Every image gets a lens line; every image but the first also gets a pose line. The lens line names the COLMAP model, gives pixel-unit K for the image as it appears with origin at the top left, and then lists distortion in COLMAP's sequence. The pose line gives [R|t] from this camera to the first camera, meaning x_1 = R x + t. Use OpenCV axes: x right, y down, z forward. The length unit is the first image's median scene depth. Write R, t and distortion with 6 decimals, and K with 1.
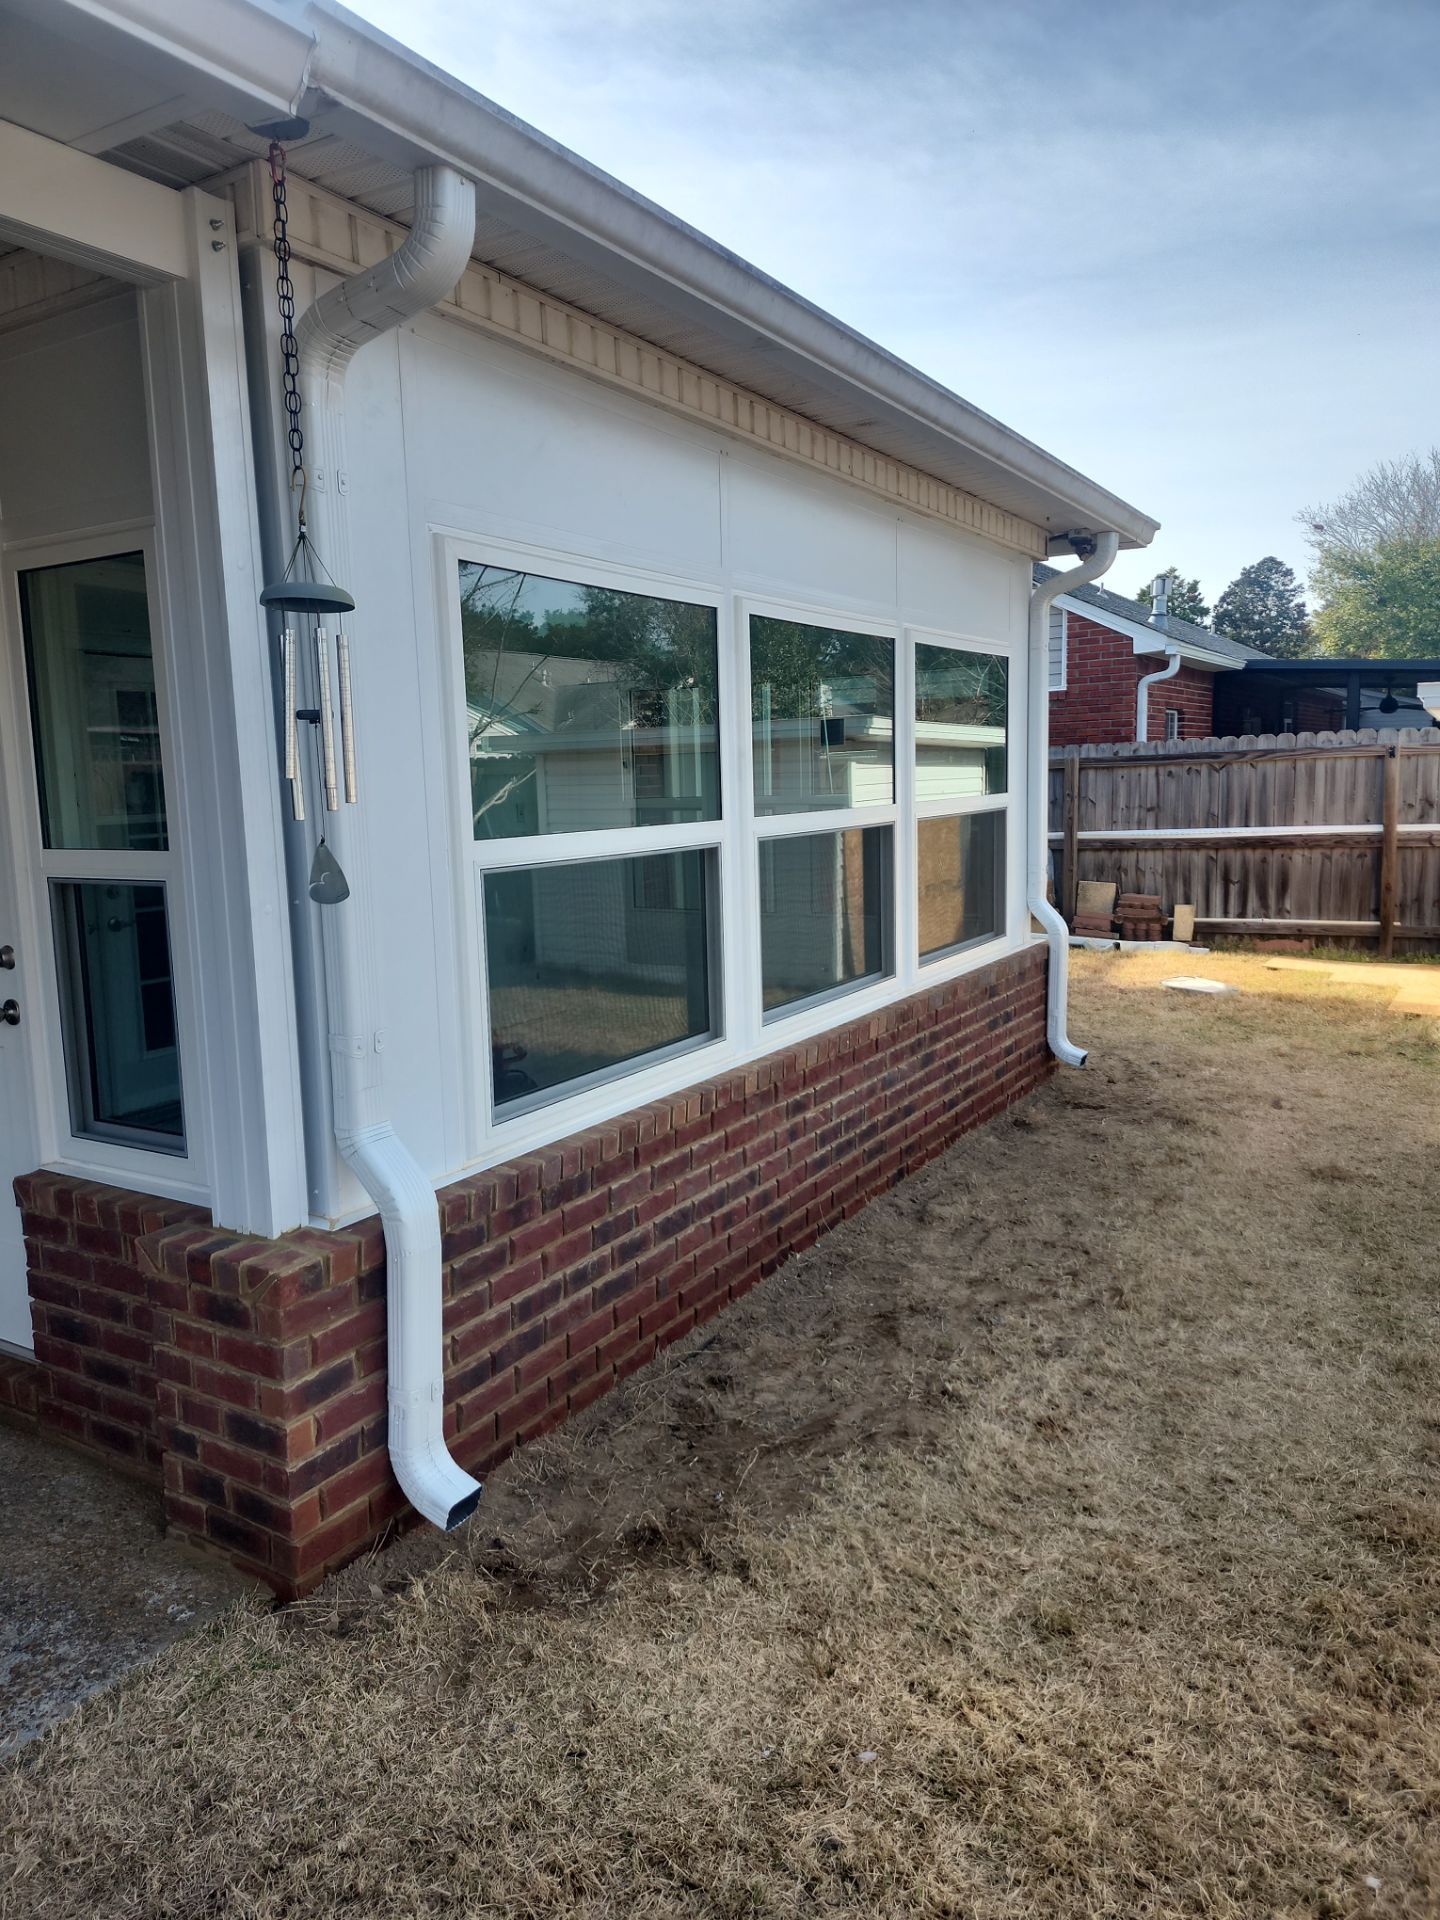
lens RADIAL K [[1300.5, 0, 683.2], [0, 1300.5, 954.8], [0, 0, 1]] dist [0.037683, -0.007378]
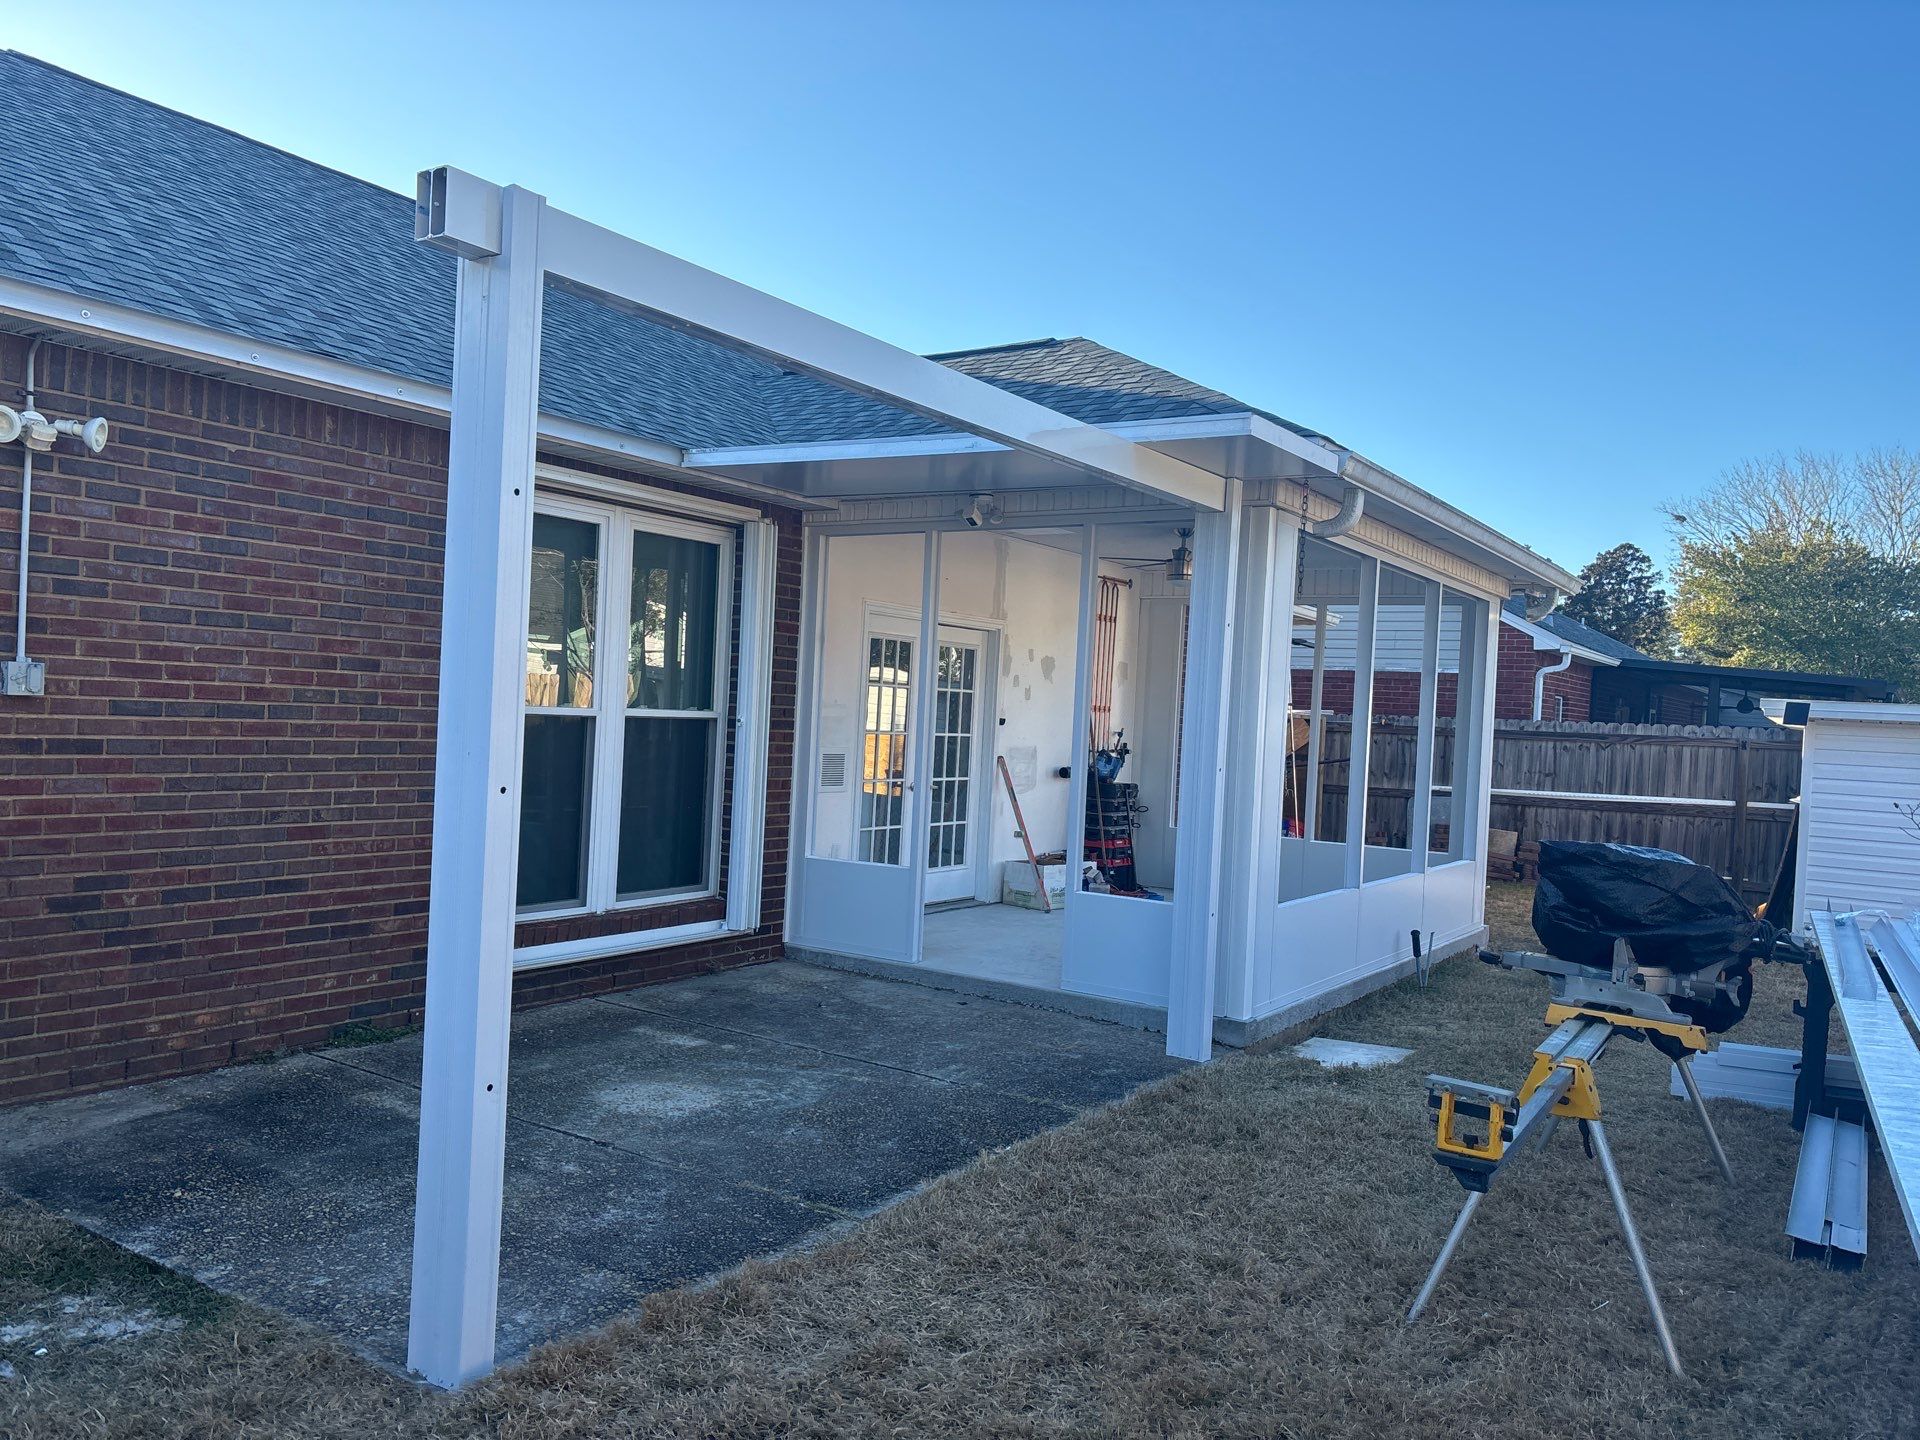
lens RADIAL K [[1445.4, 0, 946.1], [0, 1445.4, 729.8], [0, 0, 1]] dist [0.058870, -0.013742]
pose [[0.996720, 0.079953, -0.012539, -0.204632], [-0.080888, 0.989178, -0.122406, 0.064416], [0.002616, 0.123019, 0.992401, -0.397210]]
